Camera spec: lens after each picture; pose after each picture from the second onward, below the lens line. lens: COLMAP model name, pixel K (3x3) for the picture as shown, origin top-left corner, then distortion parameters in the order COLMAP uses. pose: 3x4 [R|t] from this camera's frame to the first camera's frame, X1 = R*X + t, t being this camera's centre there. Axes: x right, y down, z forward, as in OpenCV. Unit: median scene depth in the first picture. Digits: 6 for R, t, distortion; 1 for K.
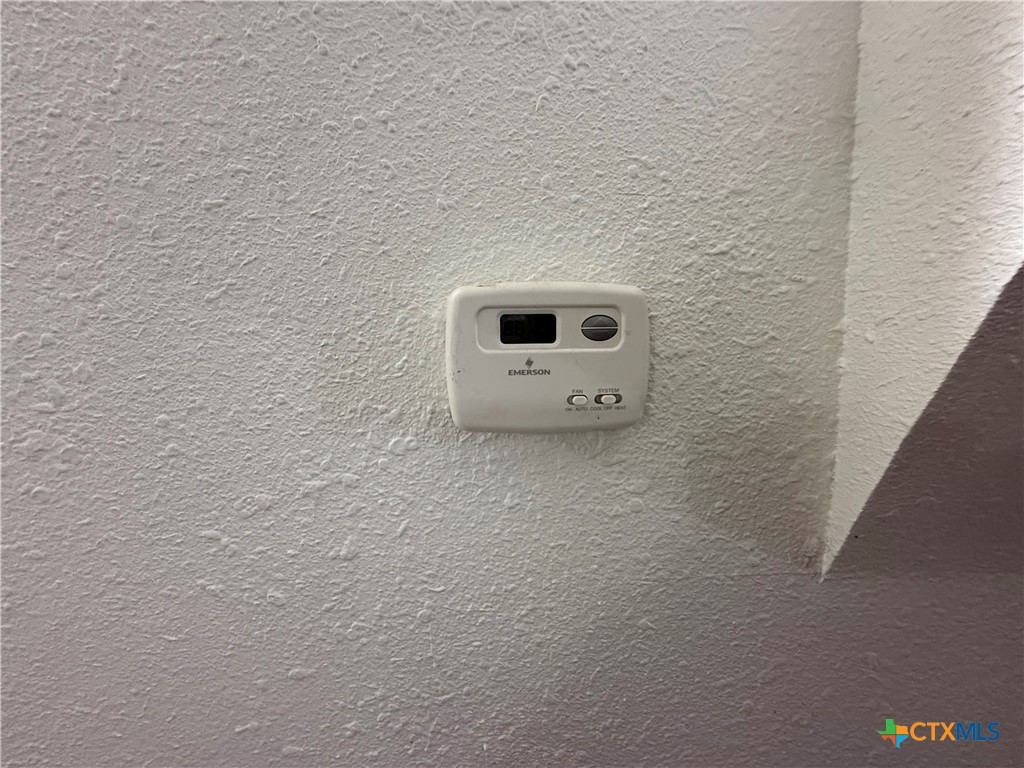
lens RADIAL K [[410.2, 0, 517.2], [0, 410.2, 388.8], [0, 0, 1]] dist [0.011605, -0.002266]
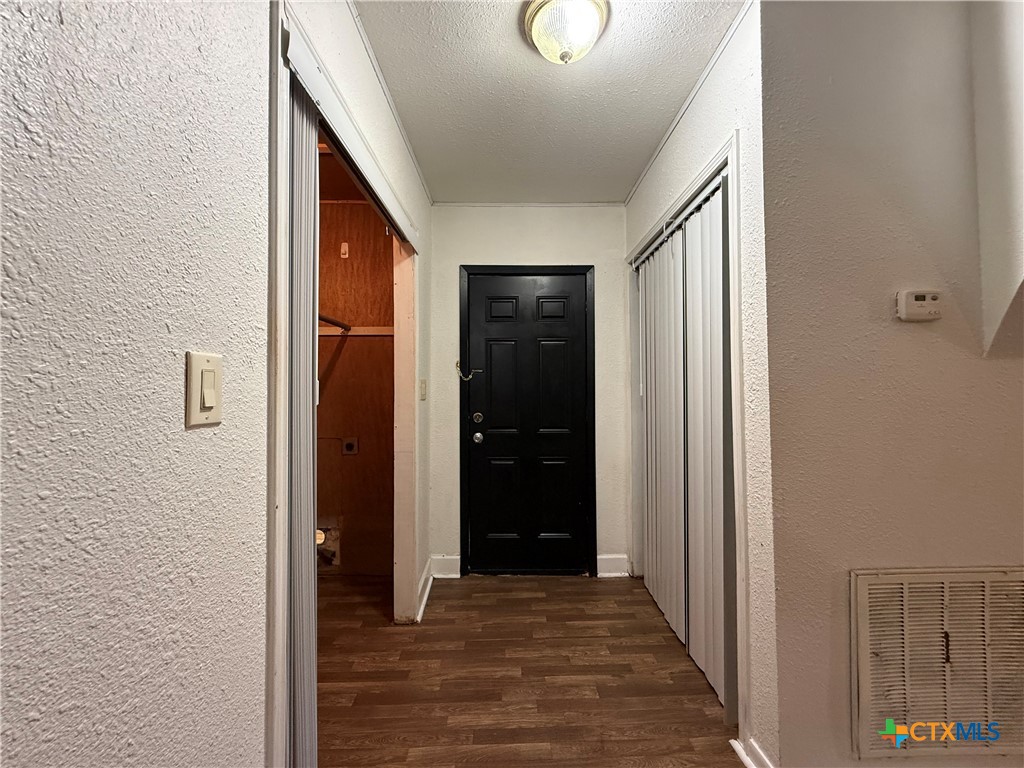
lens RADIAL K [[410.2, 0, 511.7], [0, 410.2, 384.1], [0, 0, 1]] dist [0.011605, -0.002266]
pose [[0.999683, -0.007529, -0.024042, -4.727285], [0.004533, 0.992480, -0.122326, 1.452350], [0.024782, 0.122178, 0.992199, -3.896519]]
